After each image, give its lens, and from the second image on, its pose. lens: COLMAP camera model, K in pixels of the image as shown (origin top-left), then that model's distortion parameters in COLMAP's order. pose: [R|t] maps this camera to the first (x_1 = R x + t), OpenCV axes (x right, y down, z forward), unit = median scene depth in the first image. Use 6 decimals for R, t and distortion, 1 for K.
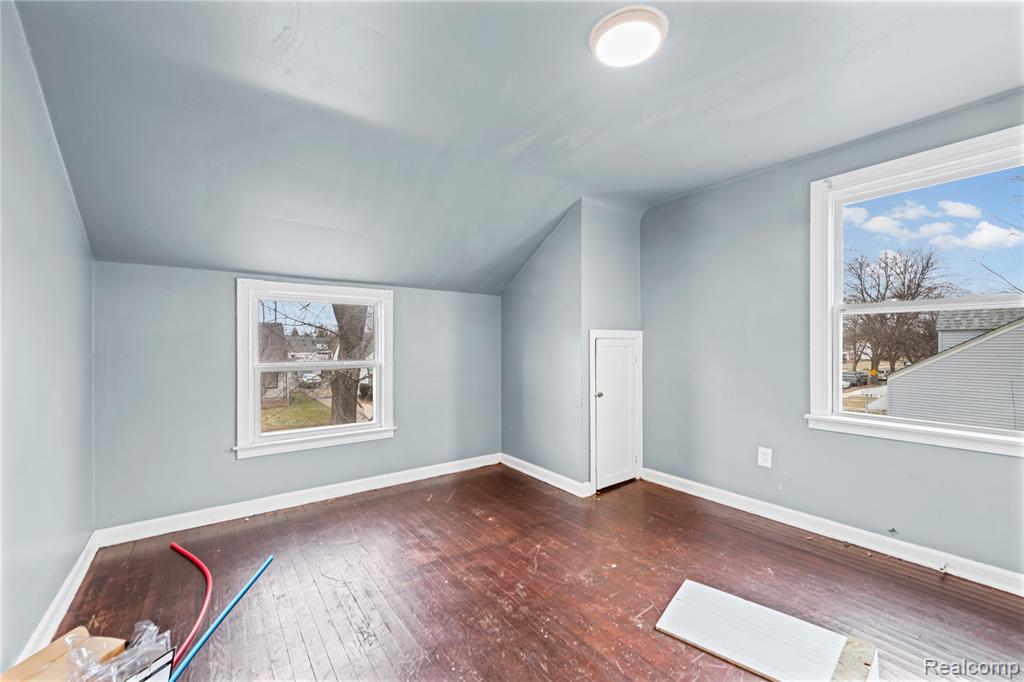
lens RADIAL K [[417.0, 0, 512.6], [0, 417.0, 340.6], [0, 0, 1]] dist [0.012705, -0.001090]
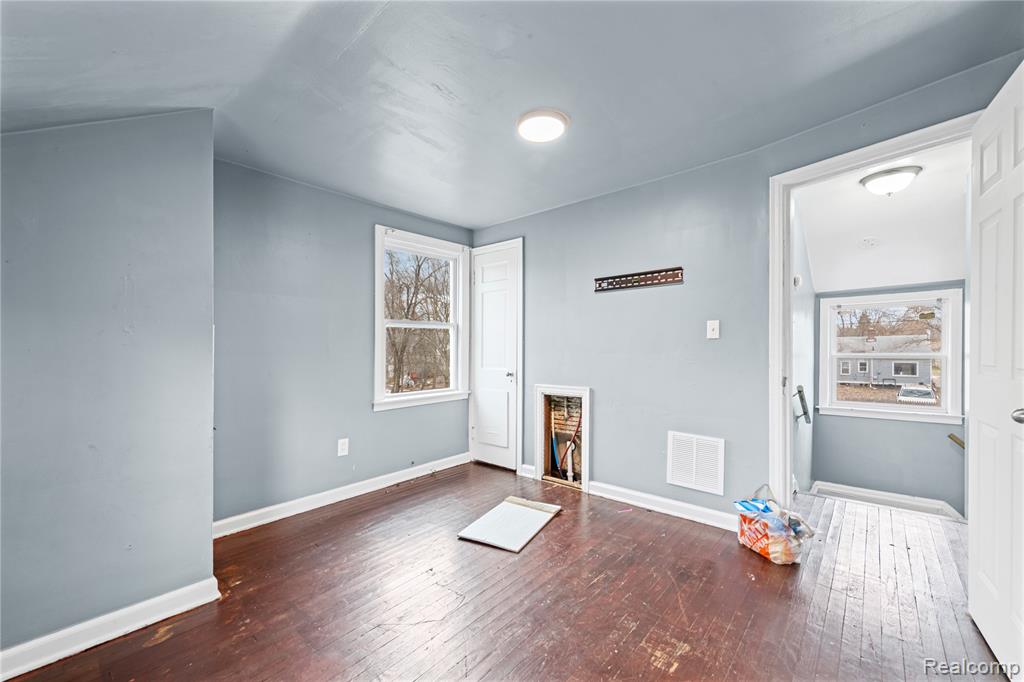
lens RADIAL K [[417.0, 0, 510.4], [0, 417.0, 344.7], [0, 0, 1]] dist [0.012705, -0.001090]
pose [[-0.223876, 0.003427, 0.974612, -0.665723], [-0.000075, 0.999994, -0.003534, 0.004515], [-0.974618, -0.000865, -0.223874, 0.890972]]
